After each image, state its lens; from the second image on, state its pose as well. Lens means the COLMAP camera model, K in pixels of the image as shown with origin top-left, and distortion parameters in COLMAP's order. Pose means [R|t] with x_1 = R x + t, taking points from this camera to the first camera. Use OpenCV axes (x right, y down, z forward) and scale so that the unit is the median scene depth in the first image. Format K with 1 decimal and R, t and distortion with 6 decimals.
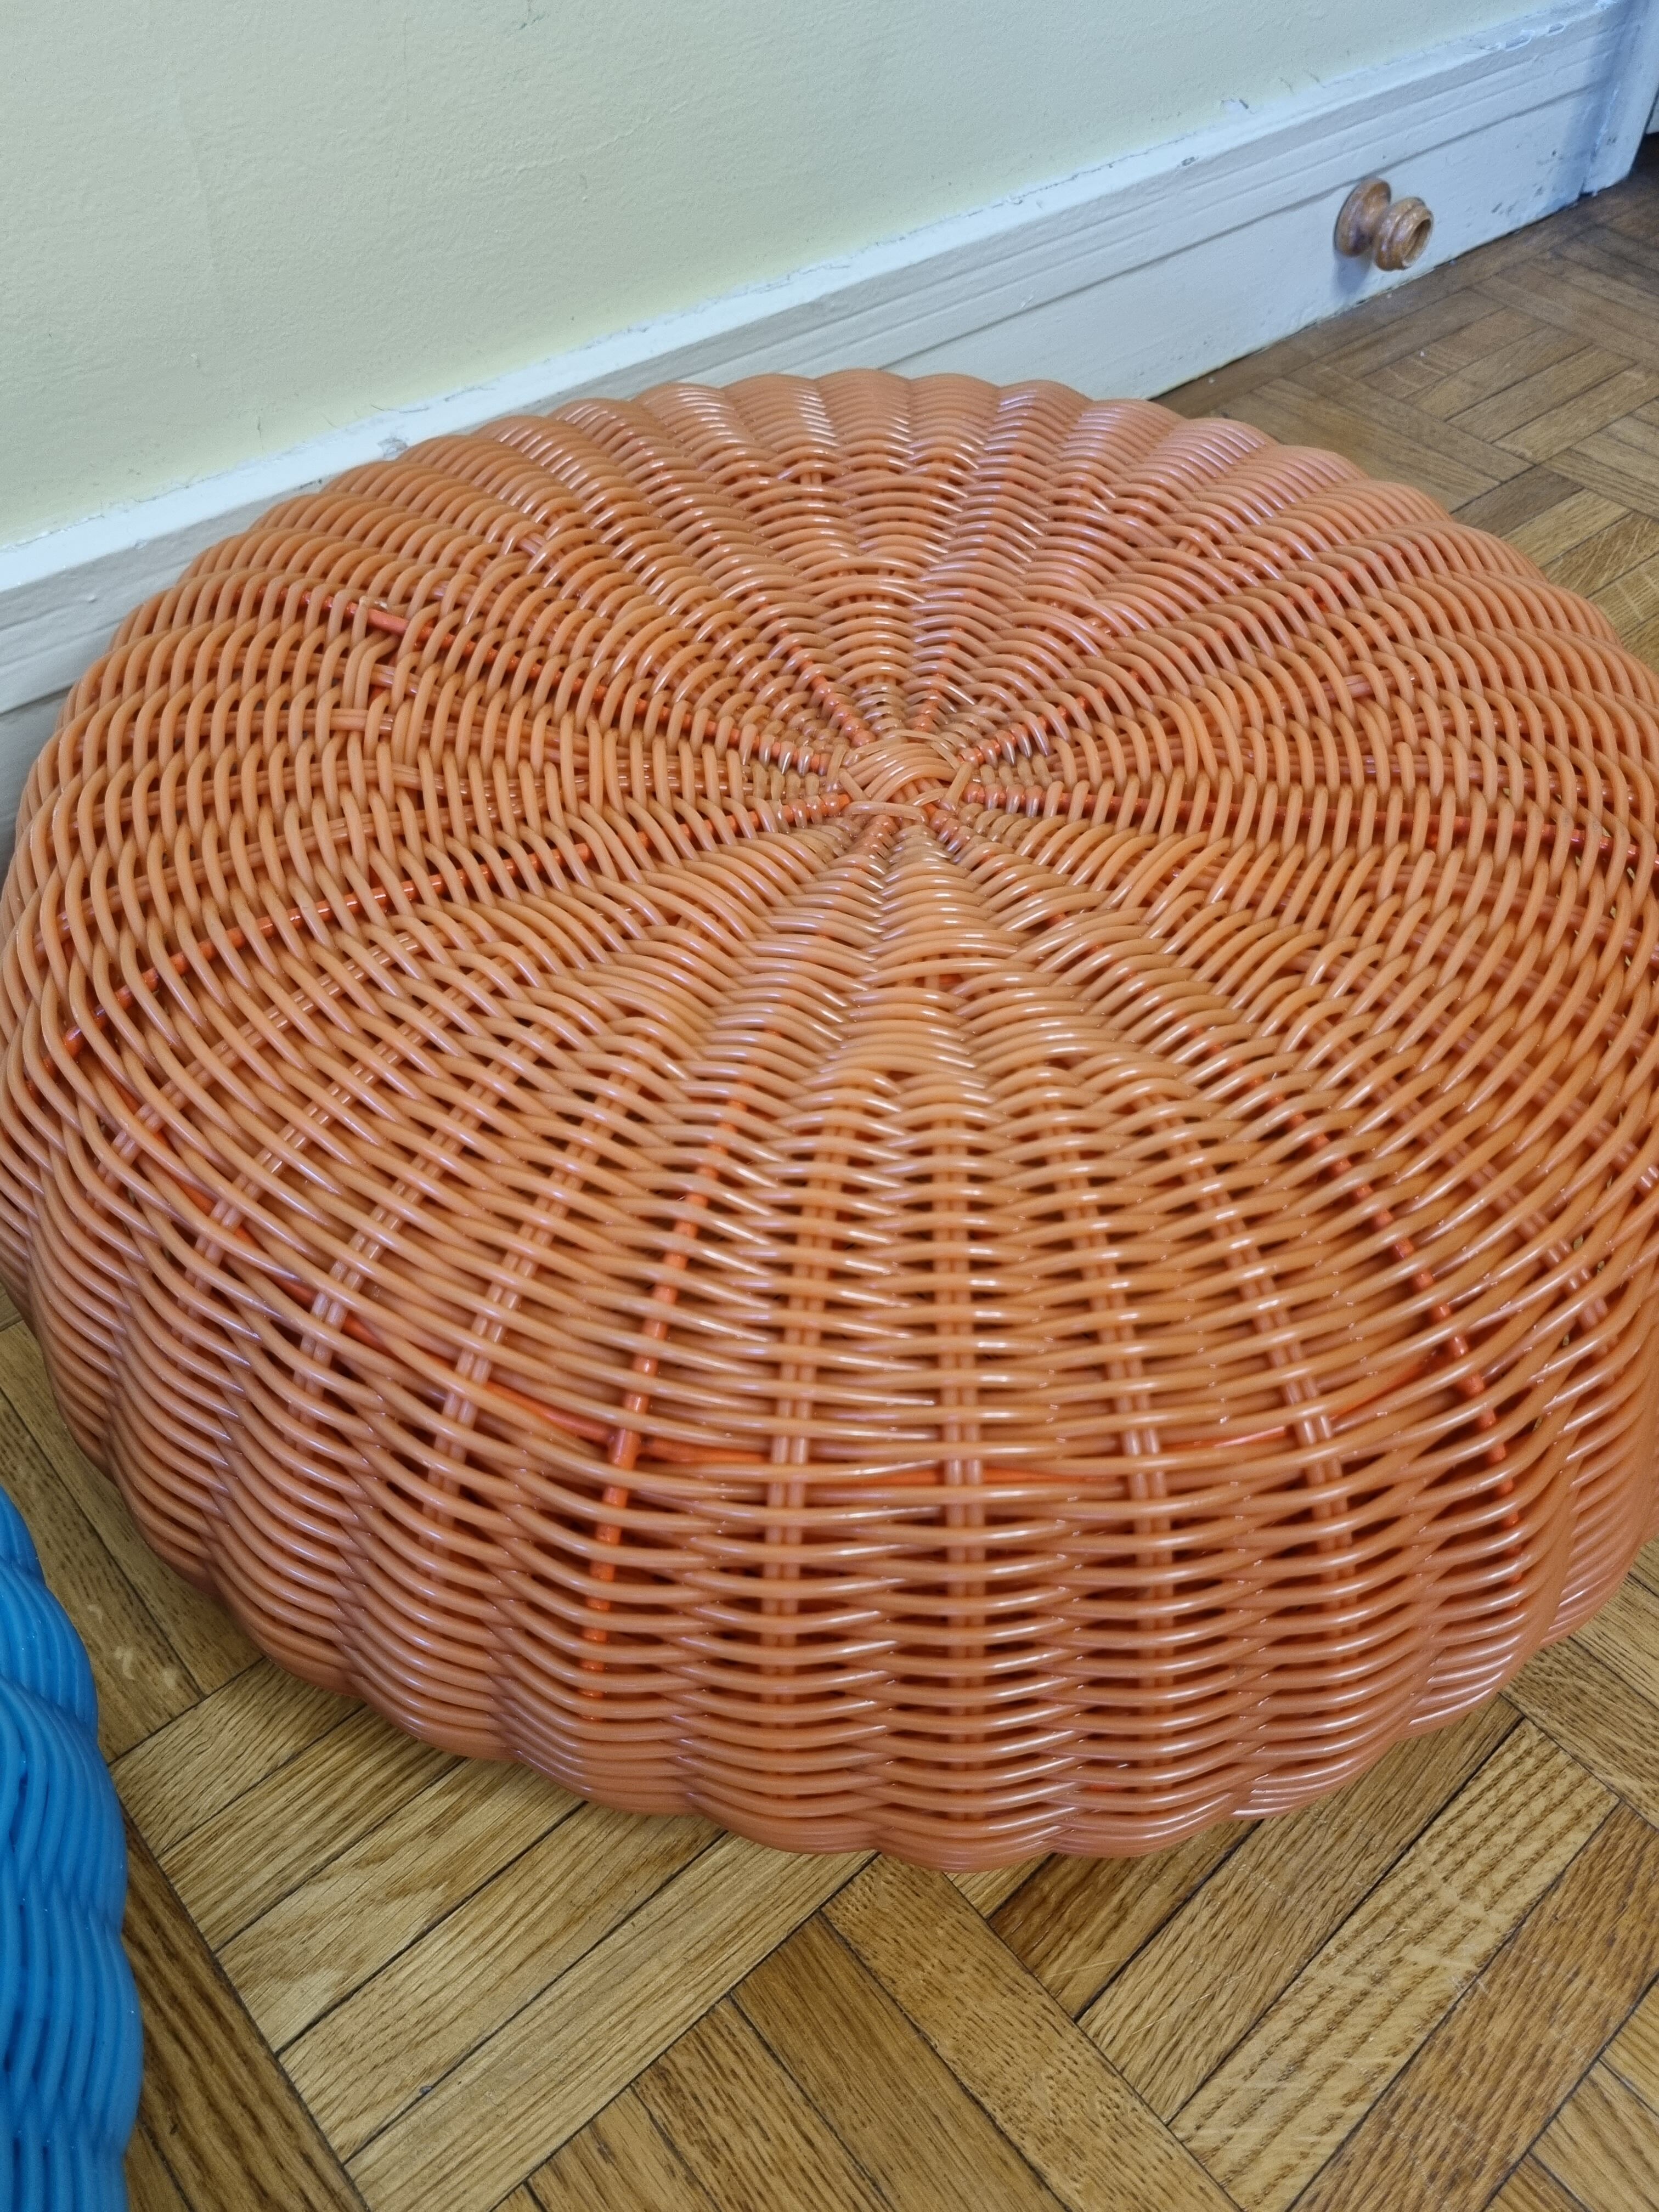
lens RADIAL K [[1691.3, 0, 829.5], [0, 1691.3, 1106.0], [0, 0, 1]] dist [0.028687, -0.008627]
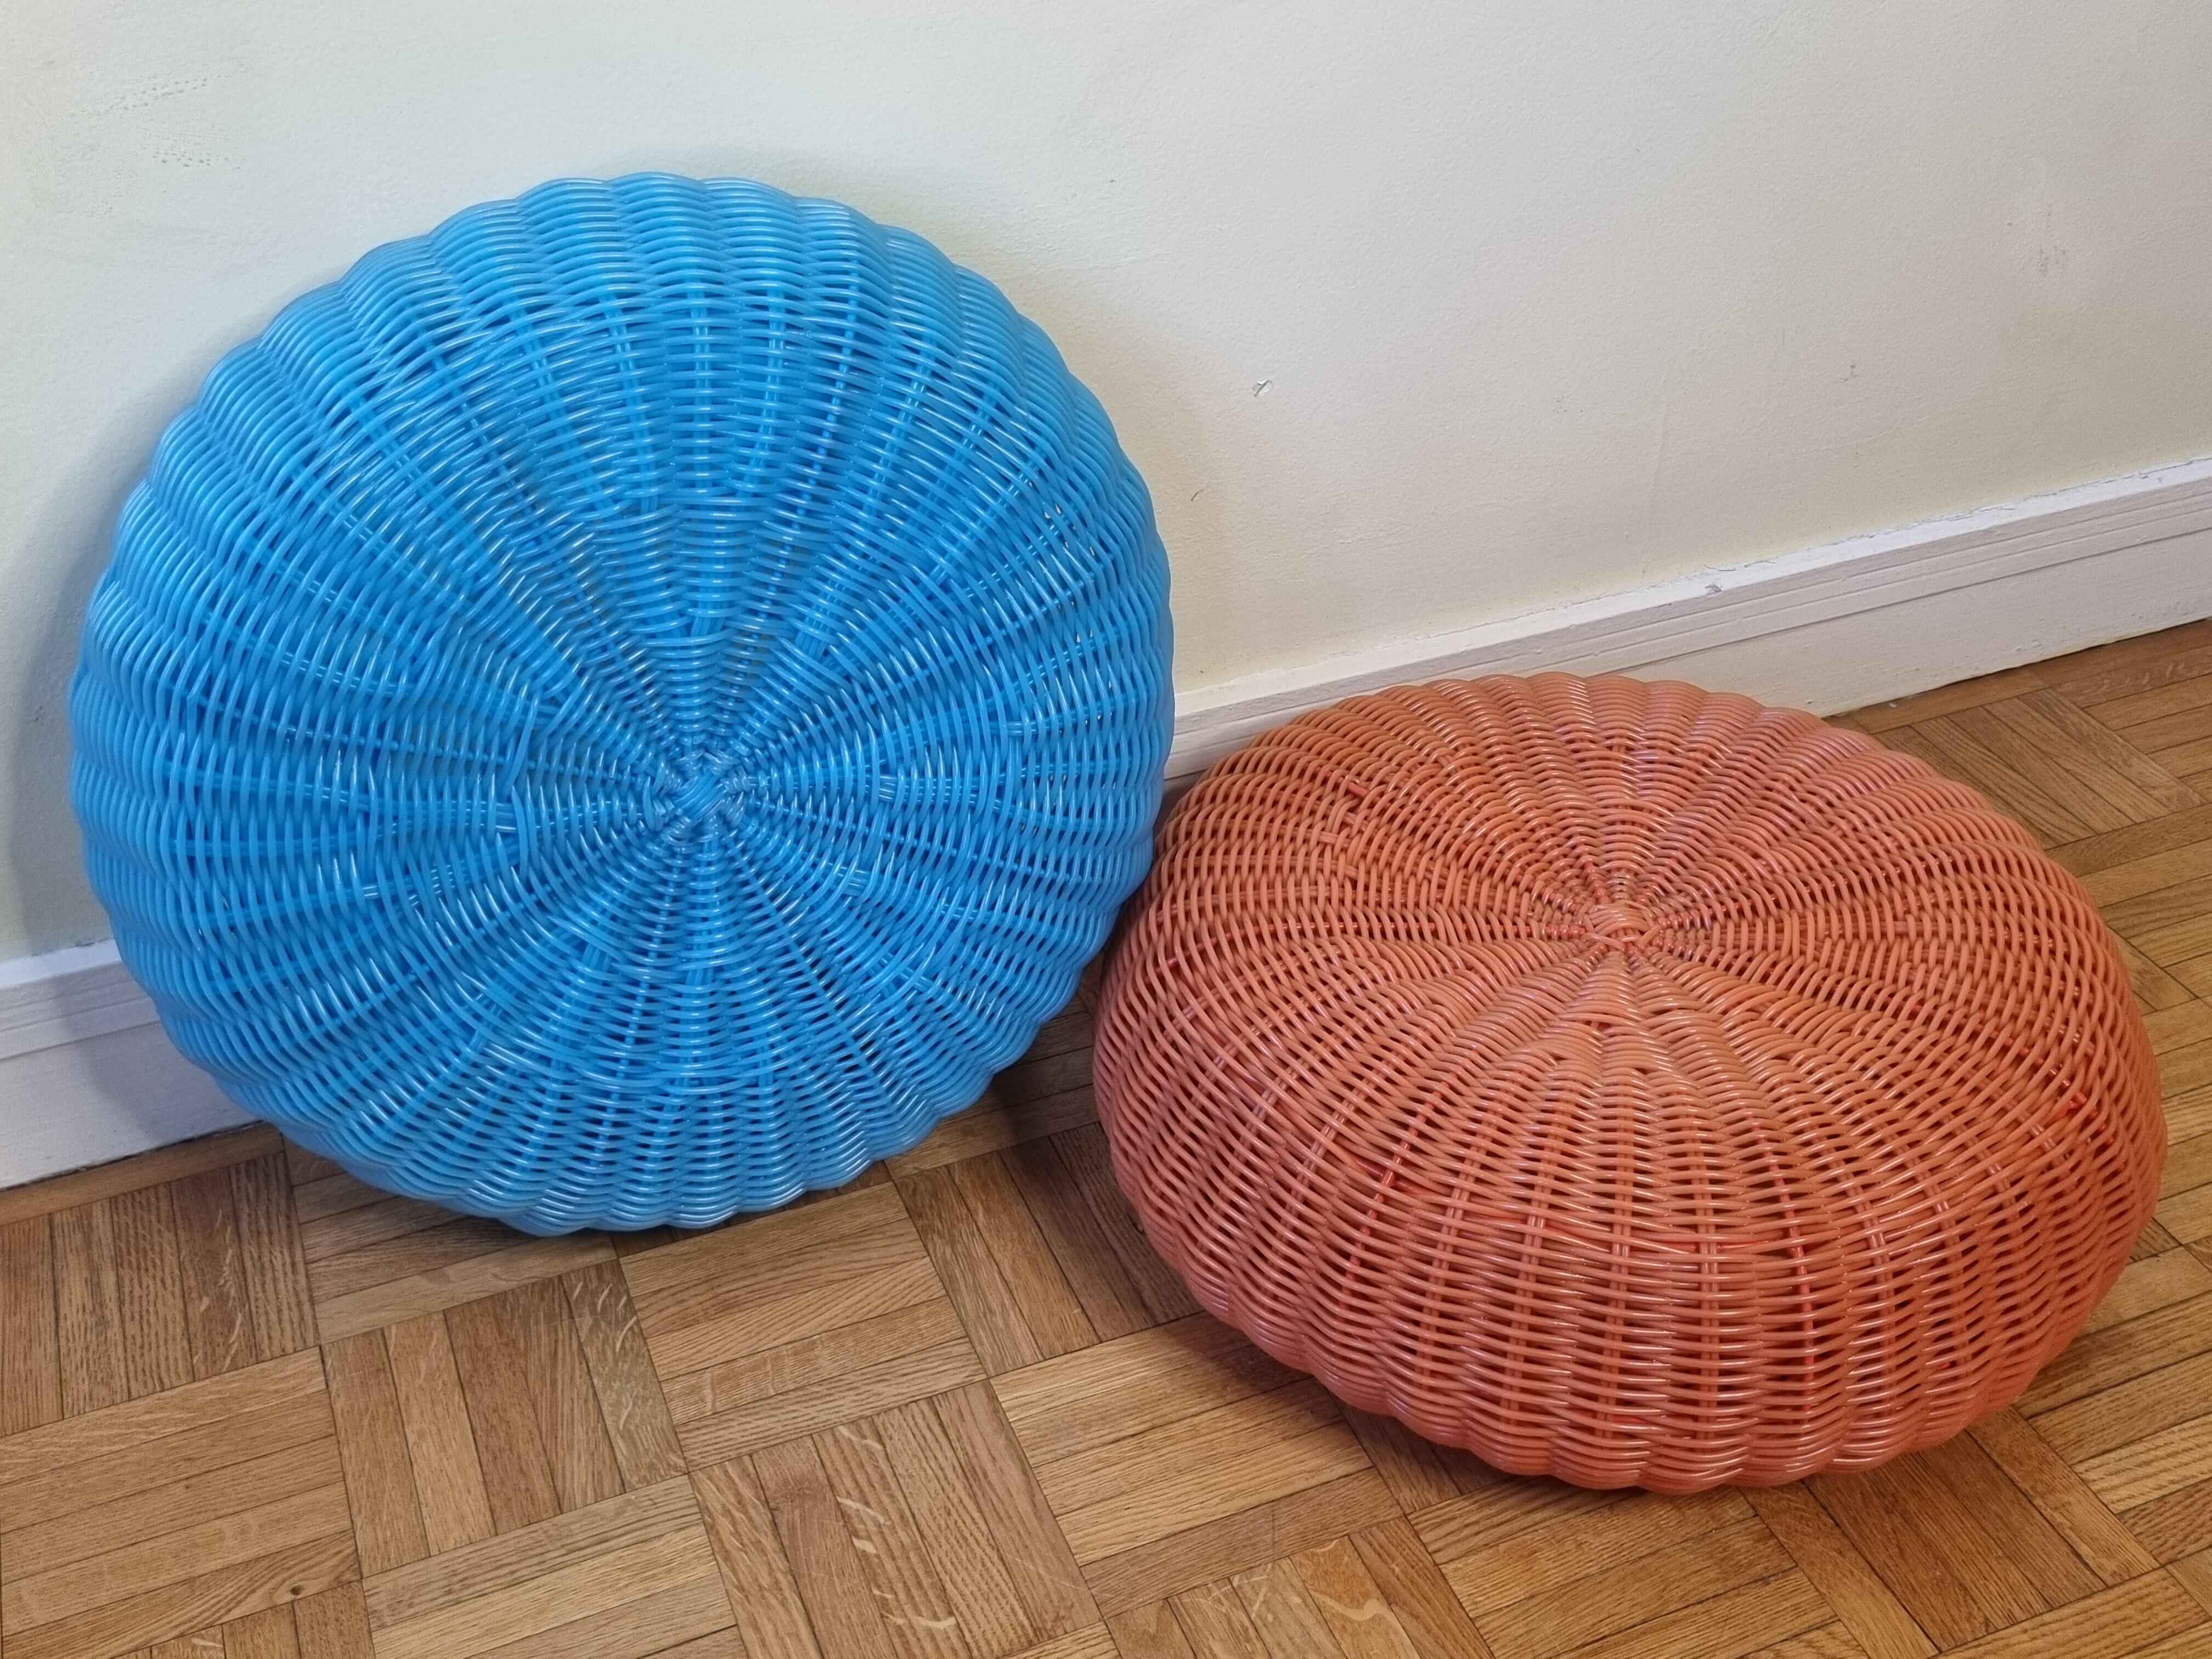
lens RADIAL K [[2825.3, 0, 1106.0], [0, 2825.3, 829.5], [0, 0, 1]] dist [0.073759, -0.076935]
pose [[0.941069, 0.183817, -0.283904, 0.365725], [-0.244383, 0.949854, -0.195074, 0.425100], [0.233809, 0.252959, 0.938800, -1.956847]]
